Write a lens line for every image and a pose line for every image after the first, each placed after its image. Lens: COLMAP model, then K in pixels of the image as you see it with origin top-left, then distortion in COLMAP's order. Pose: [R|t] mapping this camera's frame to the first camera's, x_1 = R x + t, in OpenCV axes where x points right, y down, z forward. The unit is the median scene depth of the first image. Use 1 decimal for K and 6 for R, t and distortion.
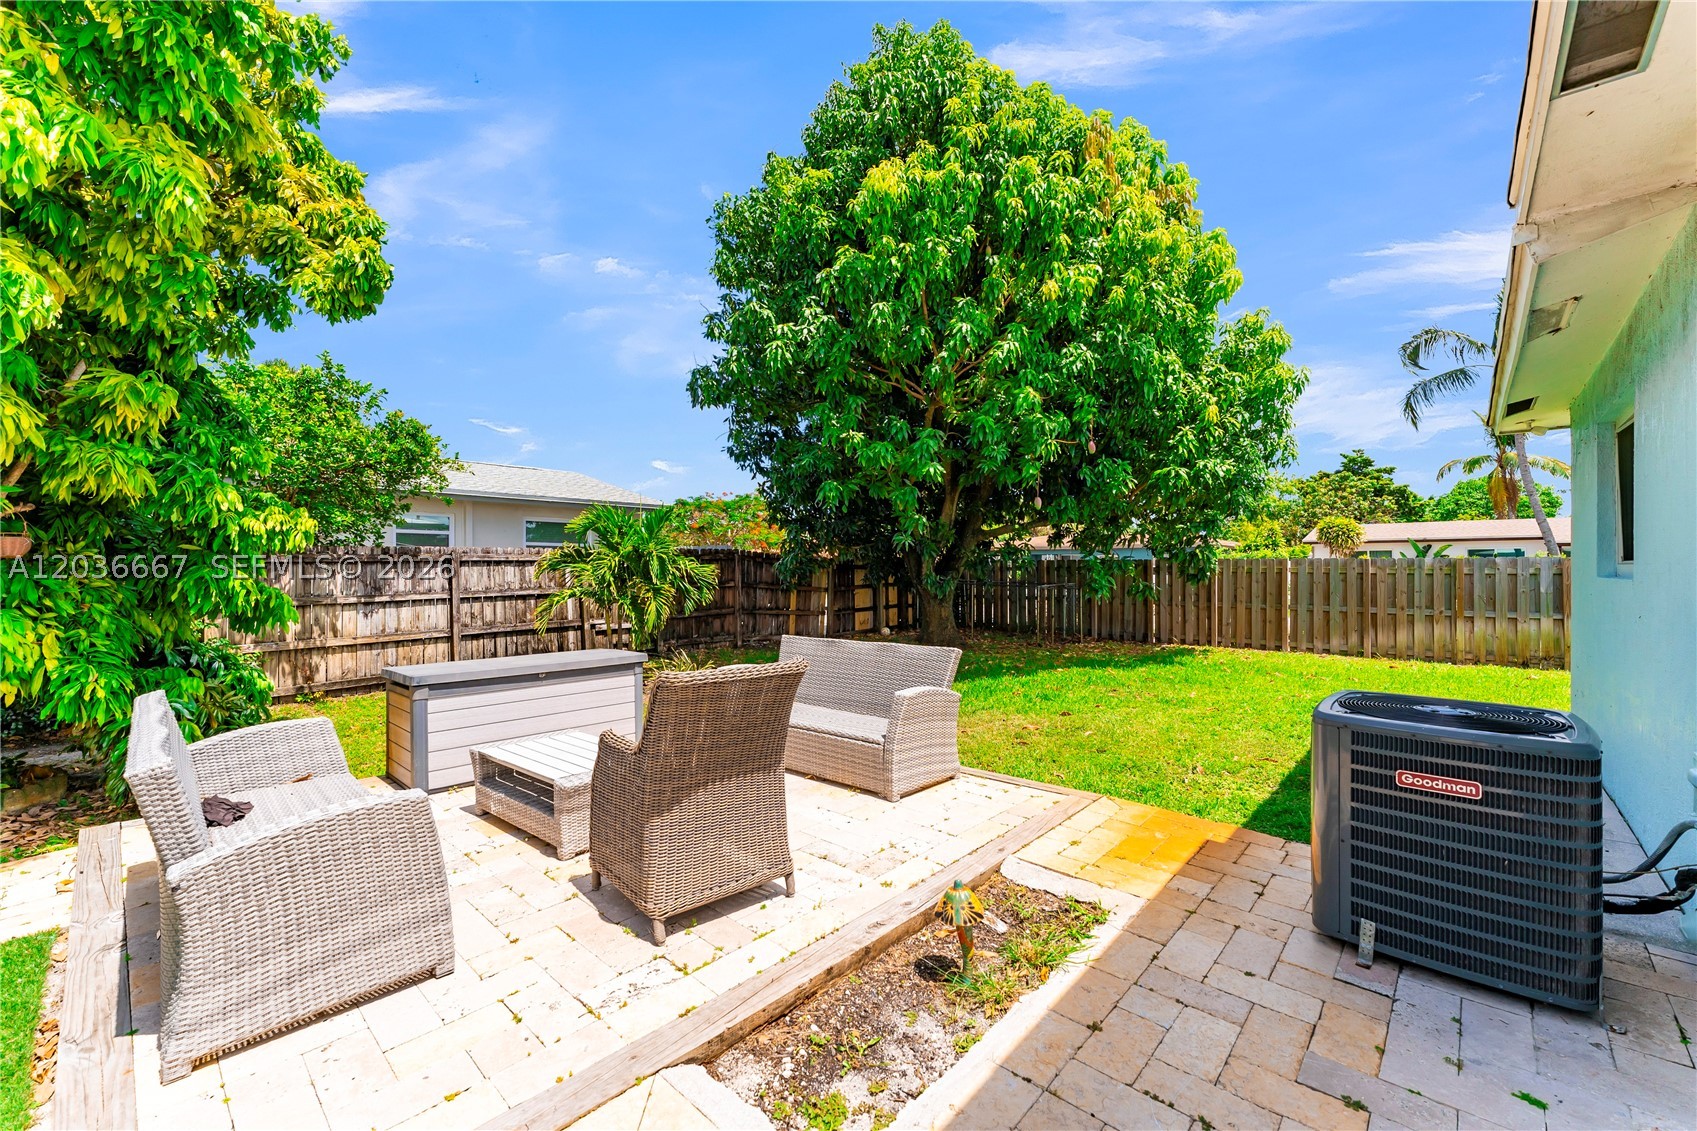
lens RADIAL K [[680.6, 0, 845.0], [0, 680.6, 564.3], [0, 0, 1]] dist [0.000389, -0.000028]
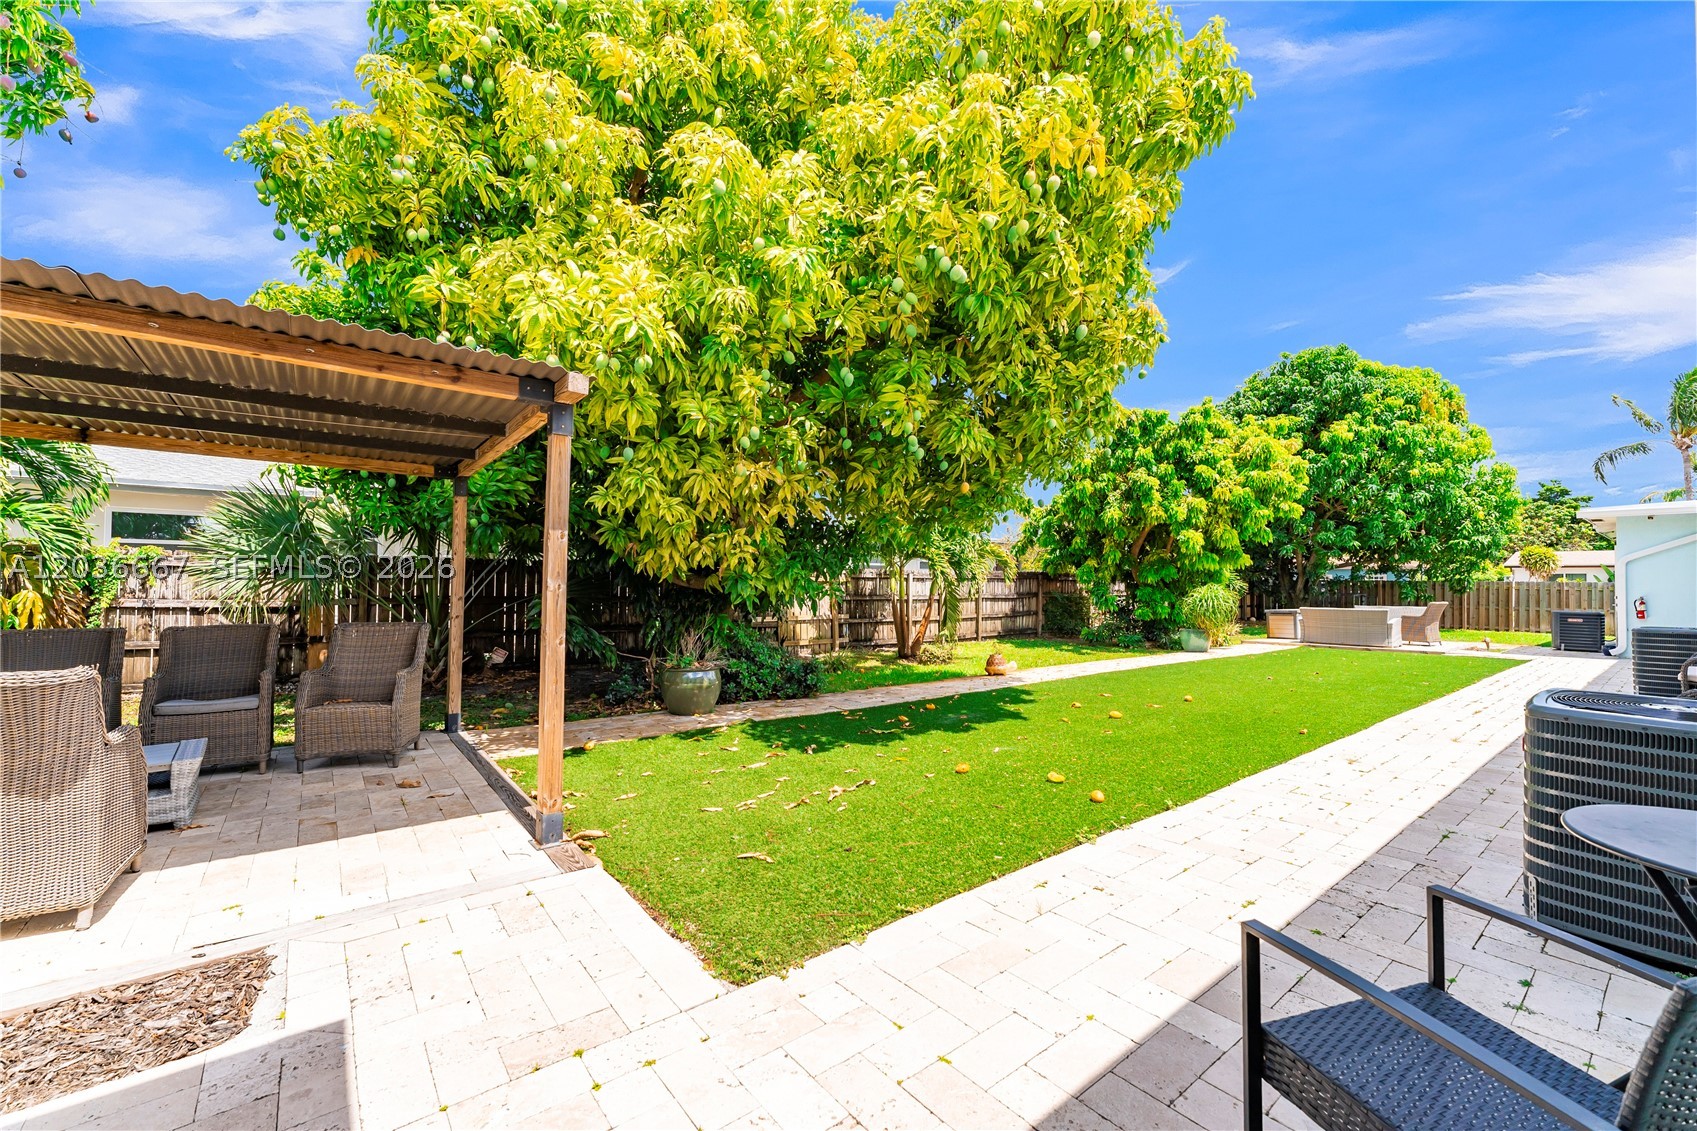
lens RADIAL K [[680.6, 0, 845.0], [0, 680.6, 564.3], [0, 0, 1]] dist [0.000389, -0.000028]
pose [[0.987341, 0.007102, -0.158452, -1.240979], [-0.010175, 0.999775, -0.018589, -0.002962], [0.158285, 0.019966, 0.987192, -1.624073]]
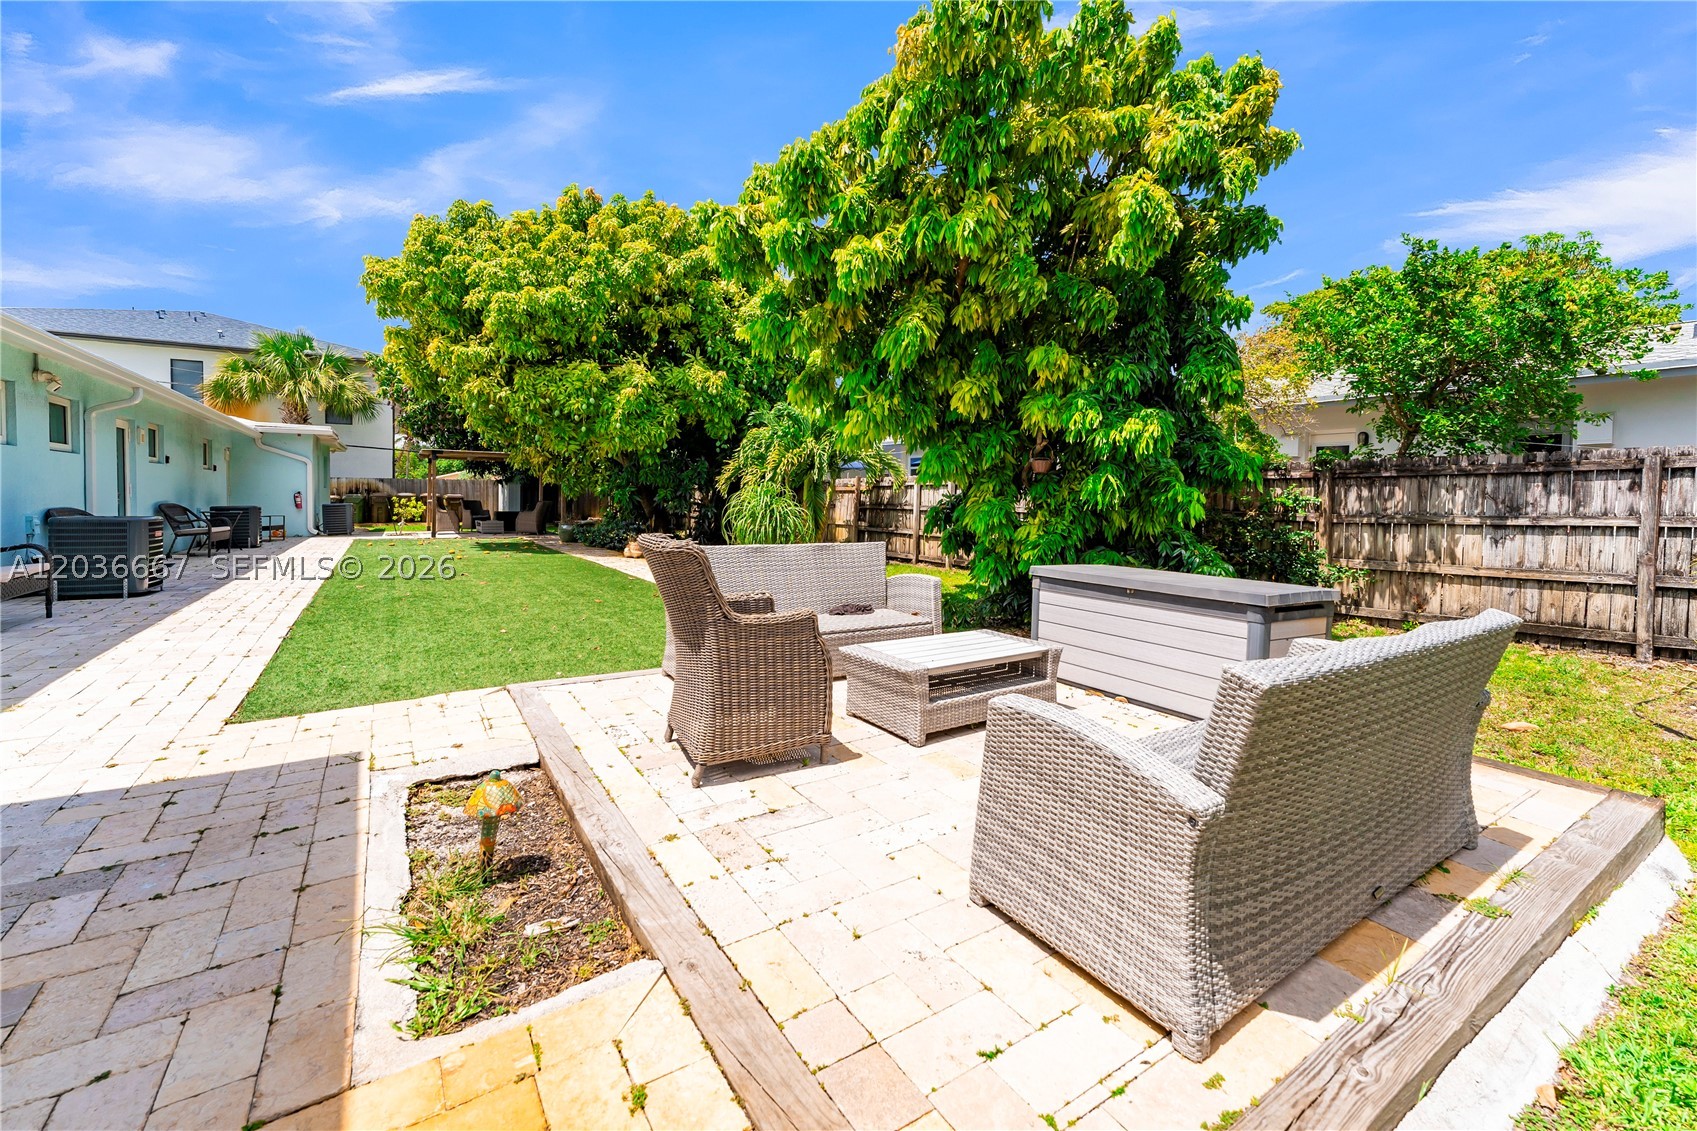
lens RADIAL K [[705.4, 0, 849.5], [0, 705.4, 509.9], [0, 0, 1]] dist [-0.003288, -0.000123]
pose [[-0.248211, 0.017963, -0.968540, 0.258593], [-0.002866, 0.999810, 0.019277, 0.023382], [0.968702, 0.007561, -0.248112, 0.453897]]
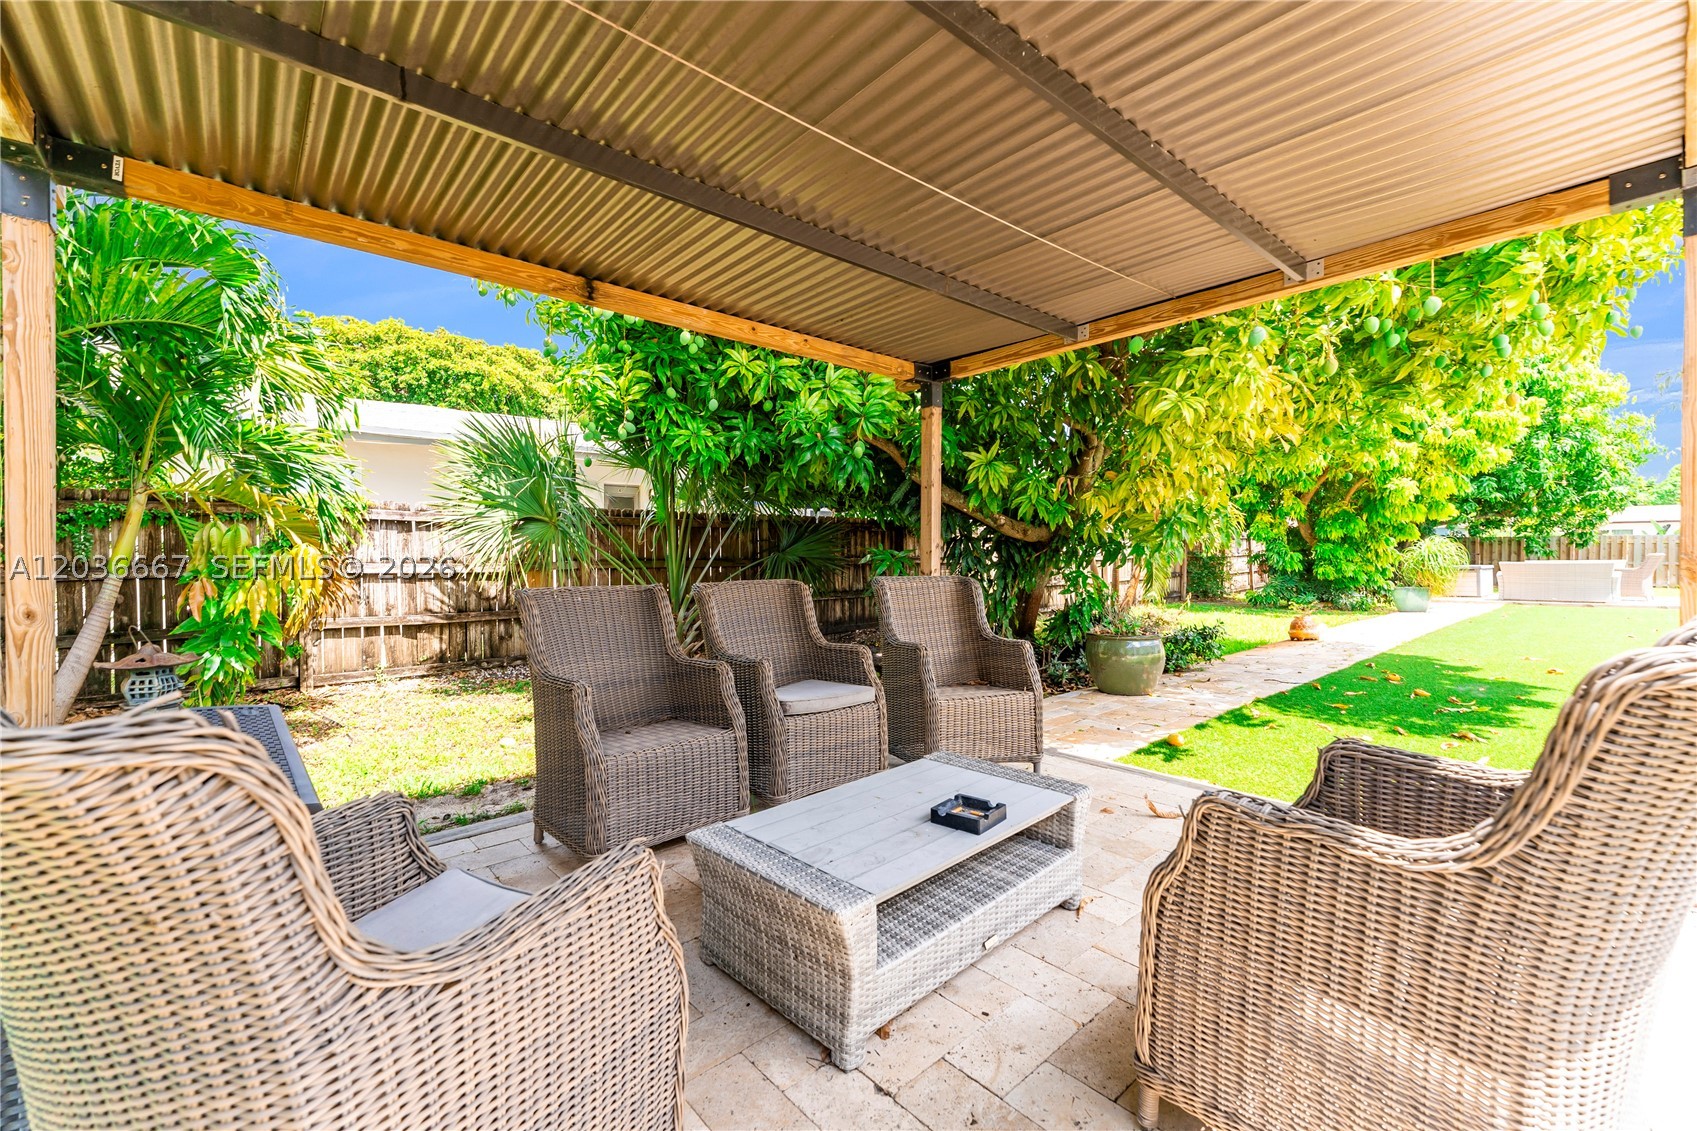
lens RADIAL K [[707.6, 0, 844.3], [0, 707.6, 564.3], [0, 0, 1]] dist [-0.001102, -0.000307]
pose [[0.994202, -0.001984, -0.107510, -1.738034], [0.004511, 0.999719, 0.023264, 0.023311], [0.107433, -0.023614, 0.993932, -1.540081]]
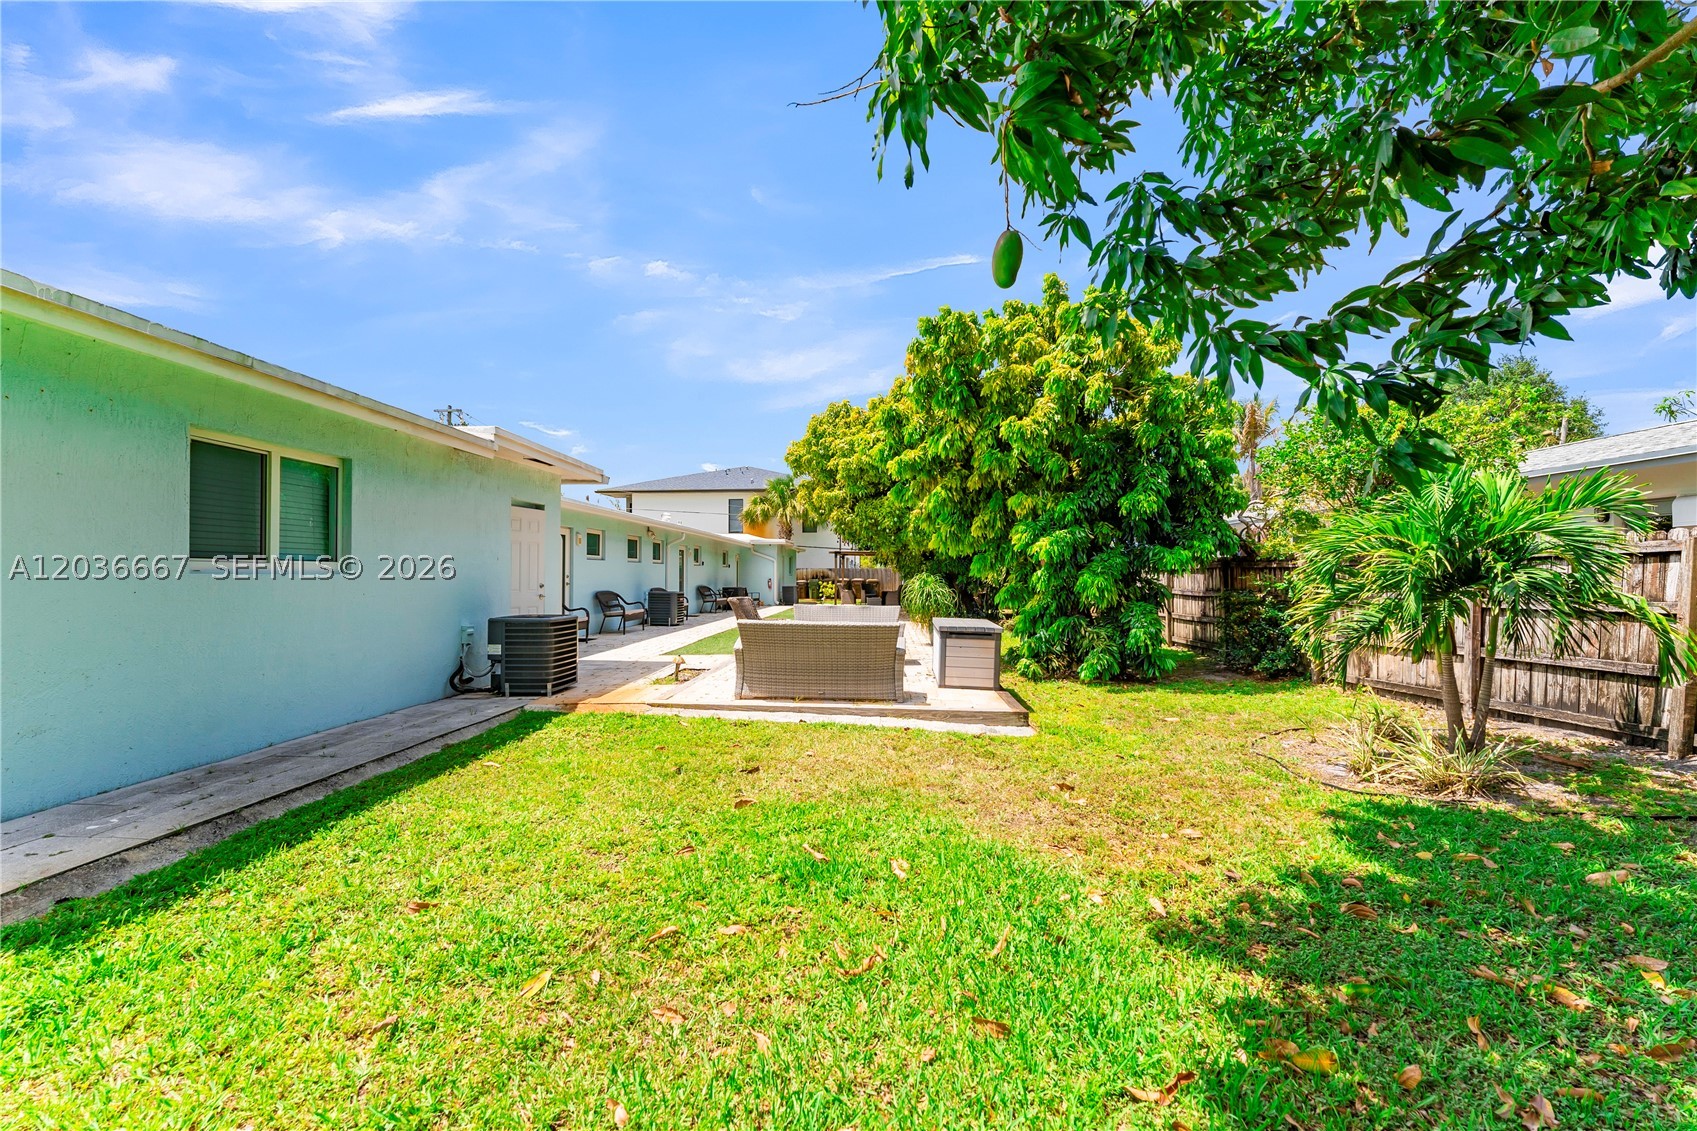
lens RADIAL K [[680.6, 0, 845.0], [0, 680.6, 564.3], [0, 0, 1]] dist [0.000389, -0.000028]
pose [[-0.775924, -0.010033, -0.630747, 0.485567], [0.004091, 0.999772, -0.020935, 0.015197], [0.630813, -0.018824, -0.775706, 1.201416]]
